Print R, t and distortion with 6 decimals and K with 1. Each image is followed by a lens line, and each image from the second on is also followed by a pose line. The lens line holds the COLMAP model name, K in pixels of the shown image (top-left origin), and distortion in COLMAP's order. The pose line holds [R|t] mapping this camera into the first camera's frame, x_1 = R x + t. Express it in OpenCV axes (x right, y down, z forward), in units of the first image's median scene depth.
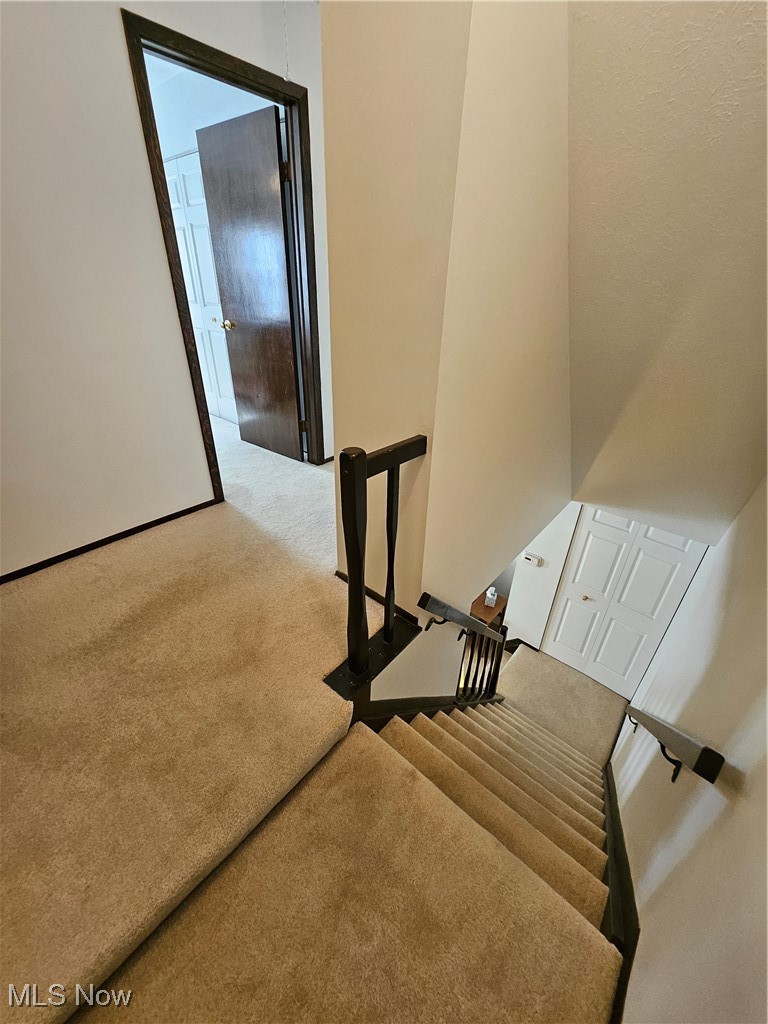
lens RADIAL K [[404.0, 0, 384.0], [0, 404.0, 512.0], [0, 0, 1]] dist [-0.000490, -0.000137]
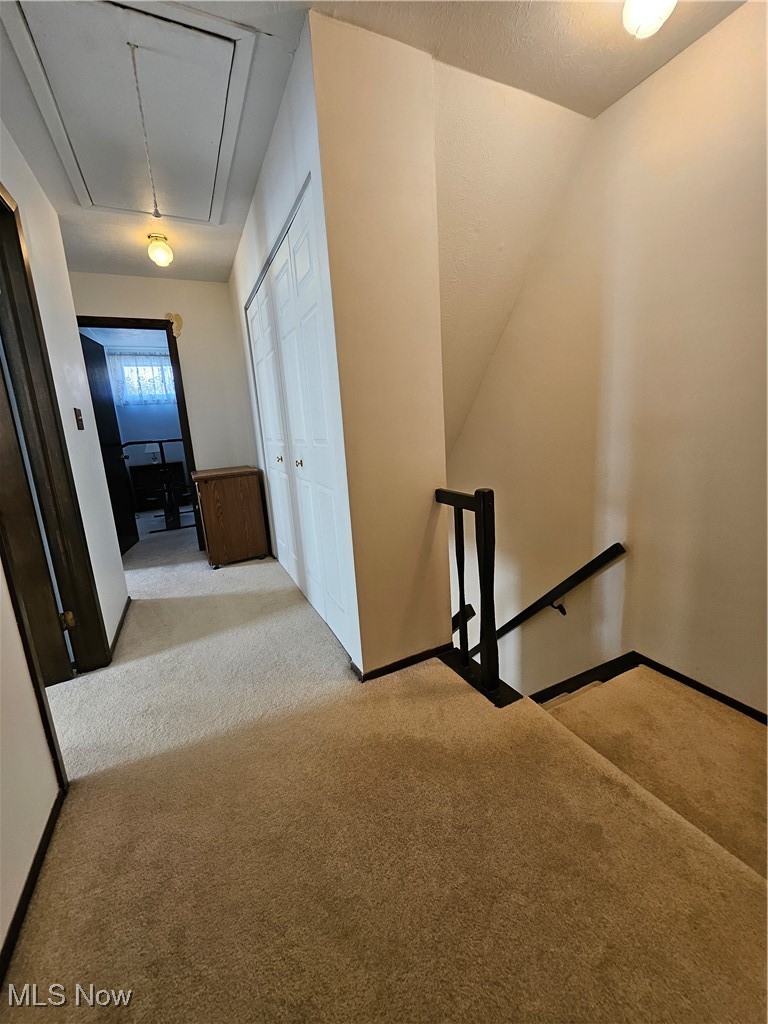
lens RADIAL K [[404.0, 0, 384.0], [0, 404.0, 512.0], [0, 0, 1]] dist [-0.000490, -0.000137]
pose [[0.386656, -0.255263, 0.886193, -1.048212], [0.521450, 0.853088, 0.018213, -0.217794], [-0.760649, 0.455063, 0.462958, 0.443393]]
